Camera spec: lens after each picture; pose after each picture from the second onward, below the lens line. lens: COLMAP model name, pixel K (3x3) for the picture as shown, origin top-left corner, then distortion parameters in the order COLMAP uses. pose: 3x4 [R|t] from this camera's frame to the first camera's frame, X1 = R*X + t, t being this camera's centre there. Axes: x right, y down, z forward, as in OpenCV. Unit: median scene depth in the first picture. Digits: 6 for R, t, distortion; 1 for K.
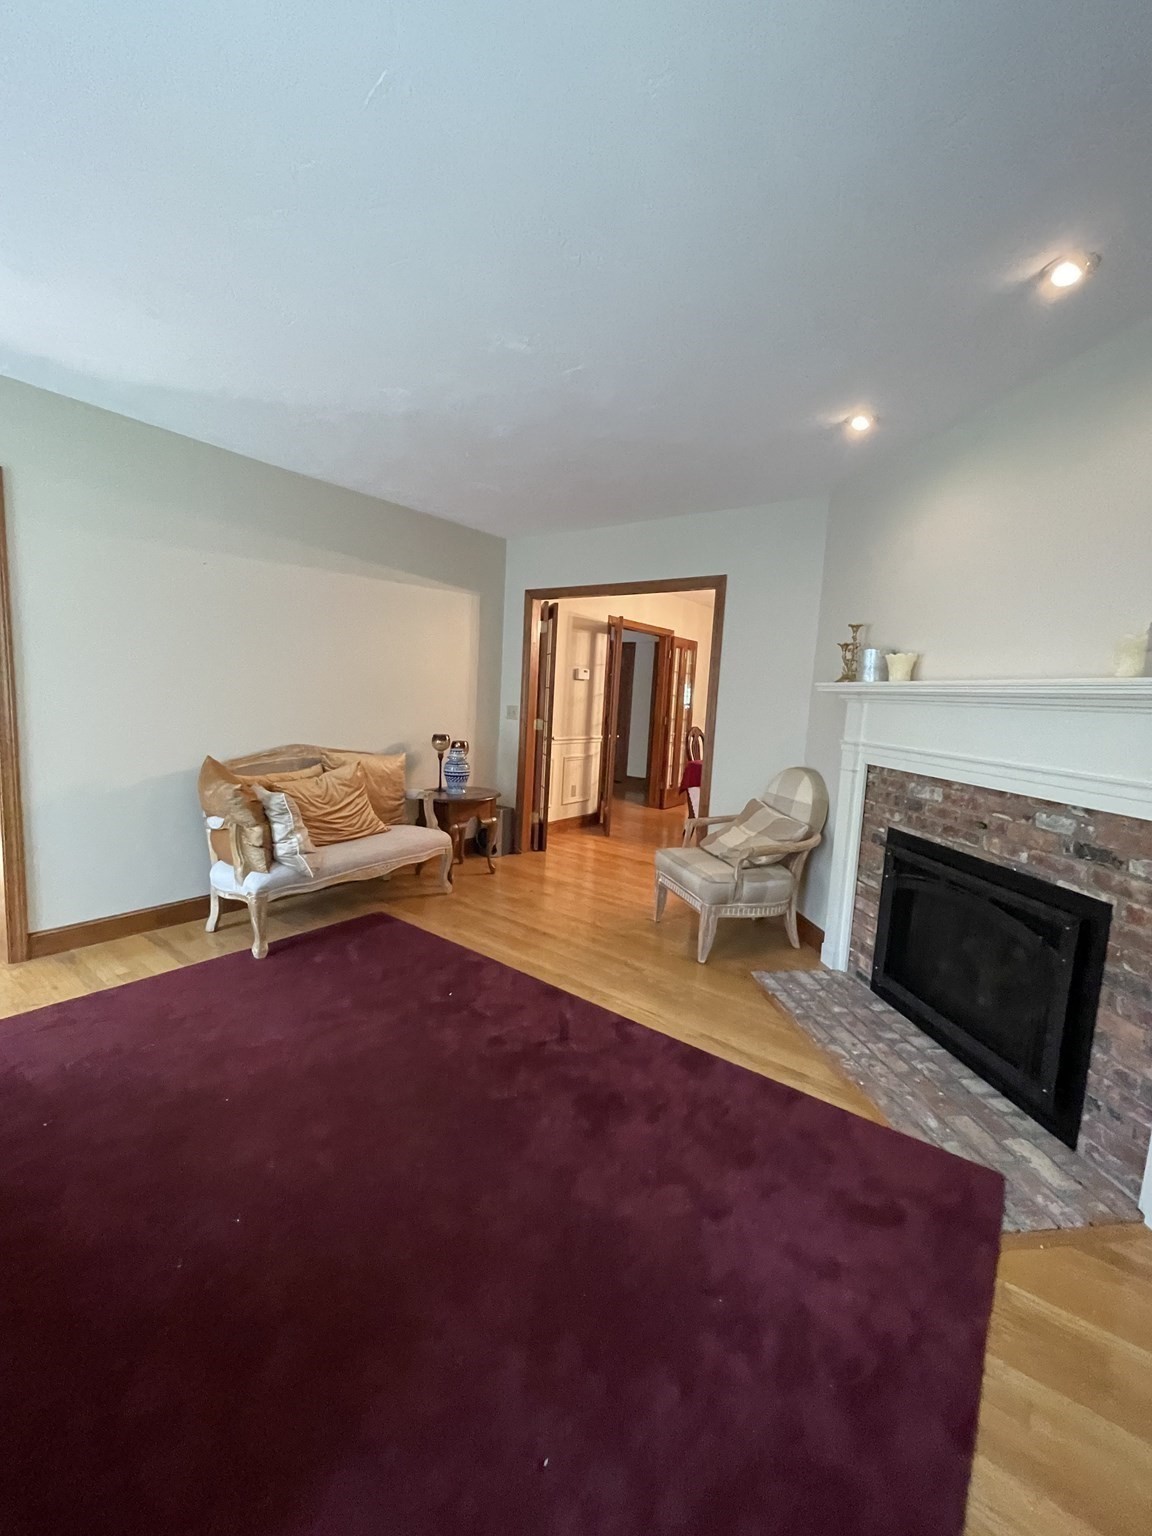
lens RADIAL K [[620.8, 0, 562.4], [0, 620.8, 763.4], [0, 0, 1]] dist [0.001524, -0.001638]
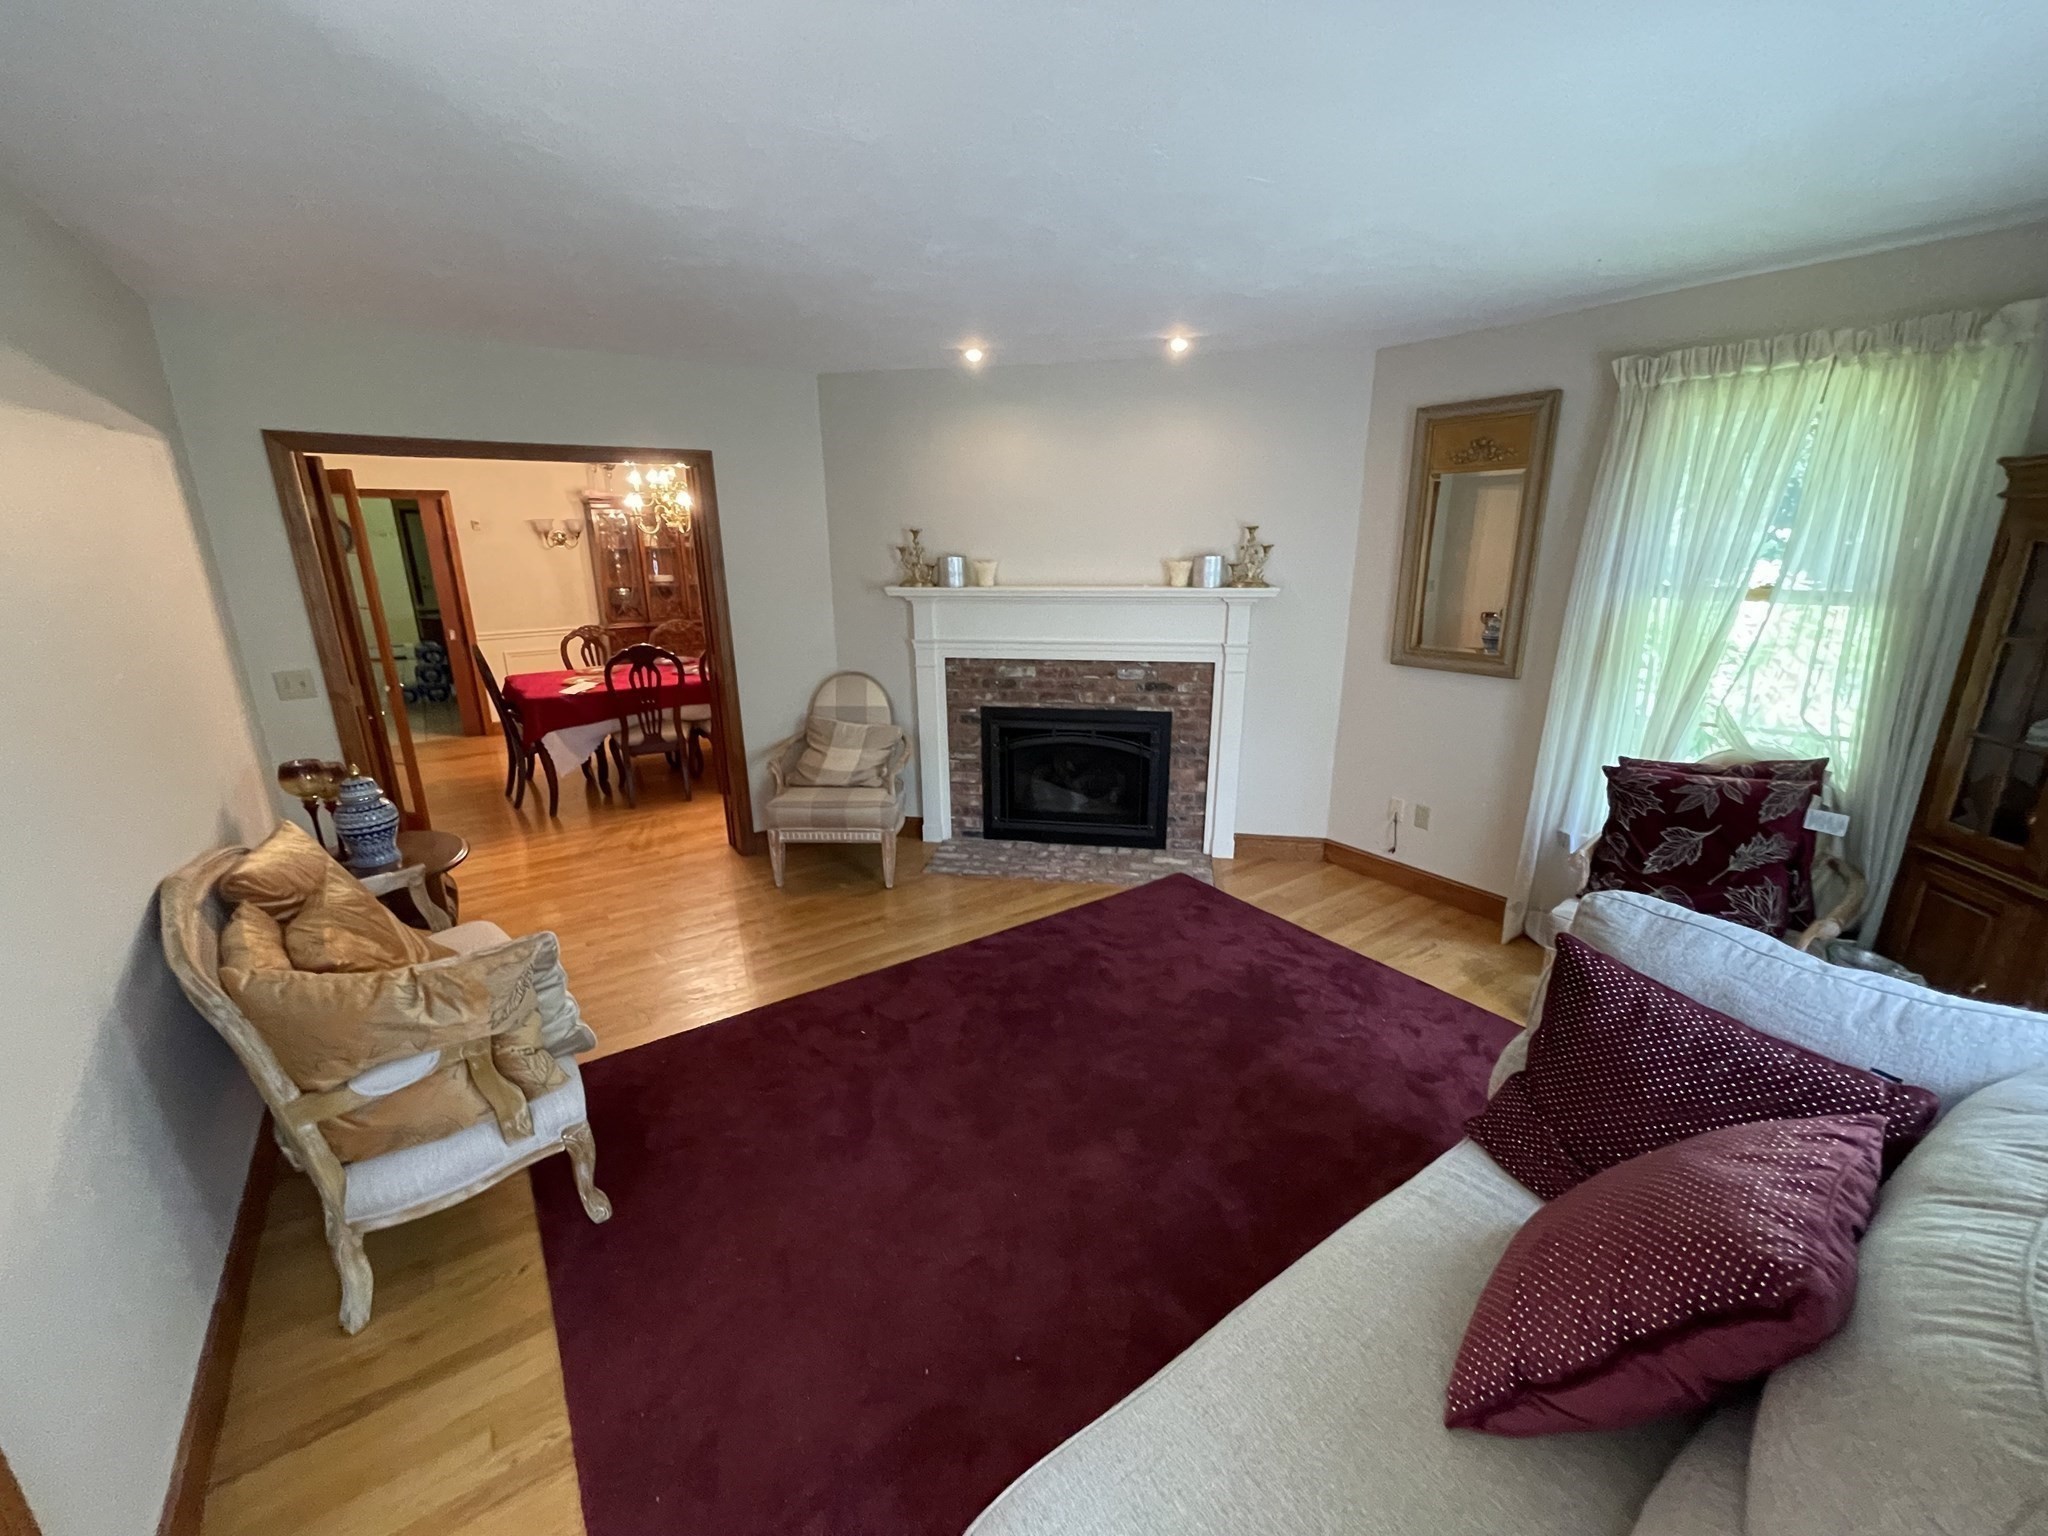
lens RADIAL K [[827.7, 0, 1011.8], [0, 827.7, 778.1], [0, 0, 1]] dist [0.001524, -0.001638]
pose [[0.295219, -0.325296, 0.898347, -1.038509], [0.133829, 0.945064, 0.298233, -0.260093], [-0.946010, 0.032181, 0.322536, 0.469299]]
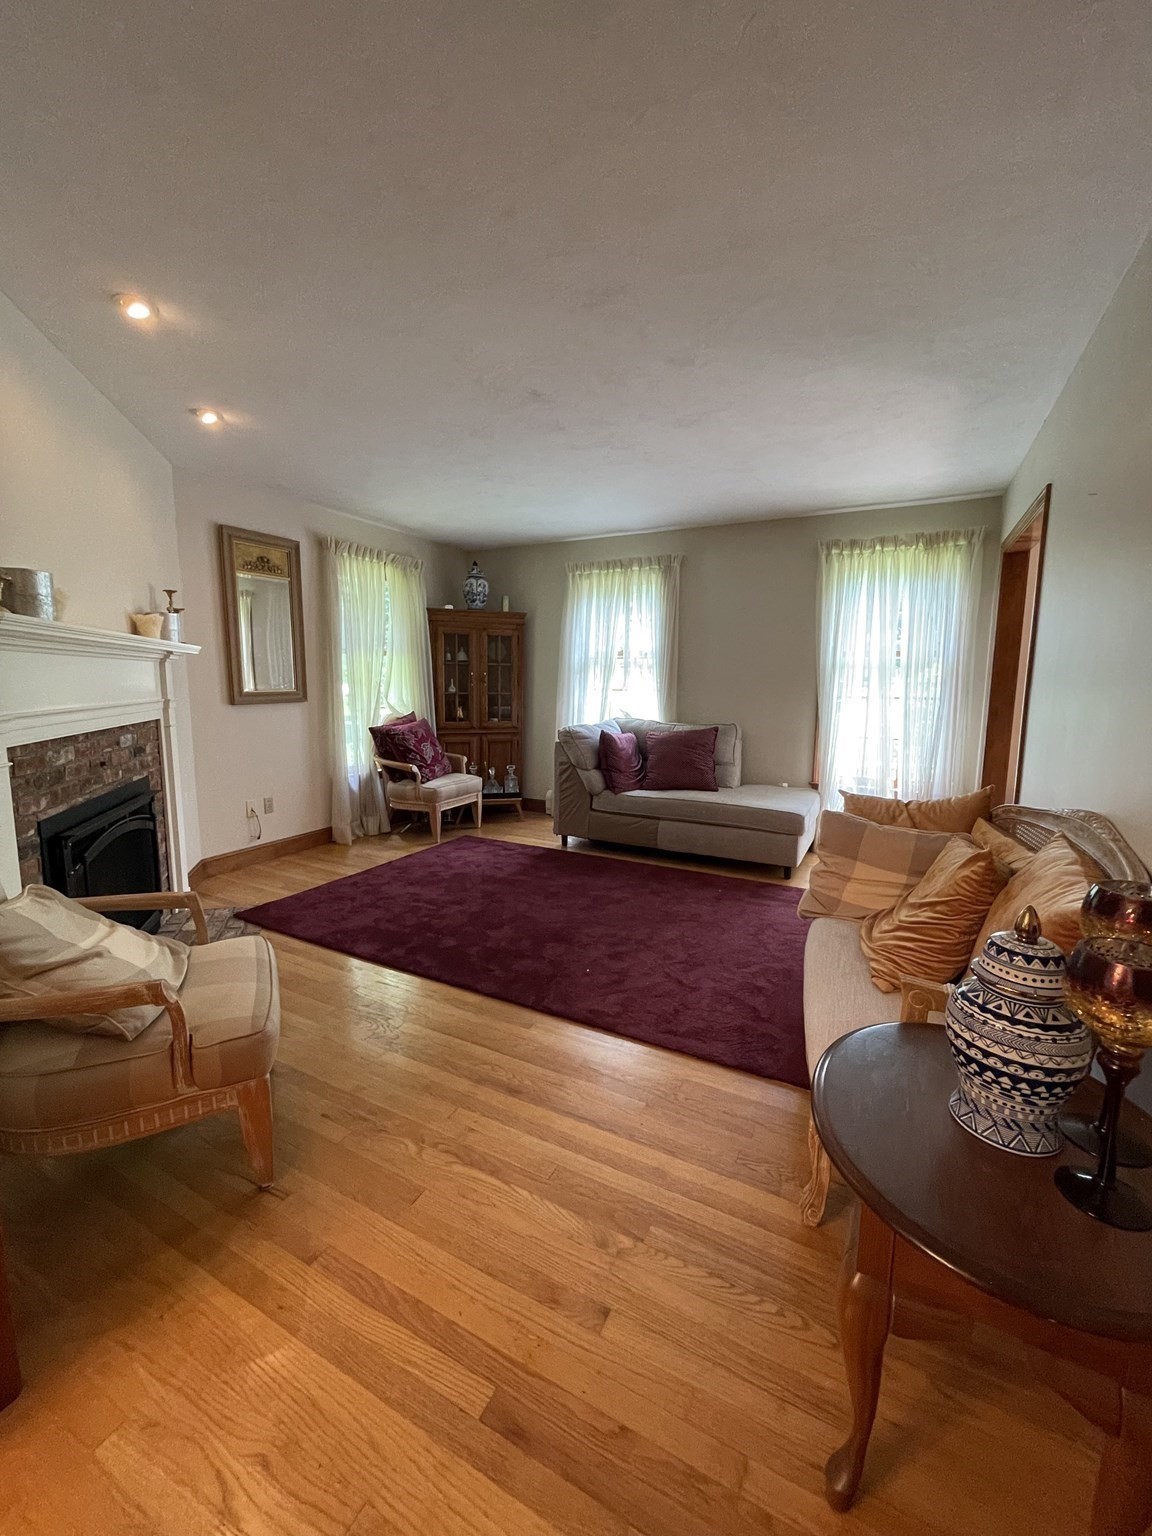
lens RADIAL K [[620.8, 0, 565.1], [0, 620.8, 767.6], [0, 0, 1]] dist [0.001524, -0.001638]
pose [[-0.982671, -0.034327, -0.182151, 0.056067], [-0.078598, 0.967147, 0.241764, -0.202877], [0.167867, 0.251891, -0.953085, 1.956195]]
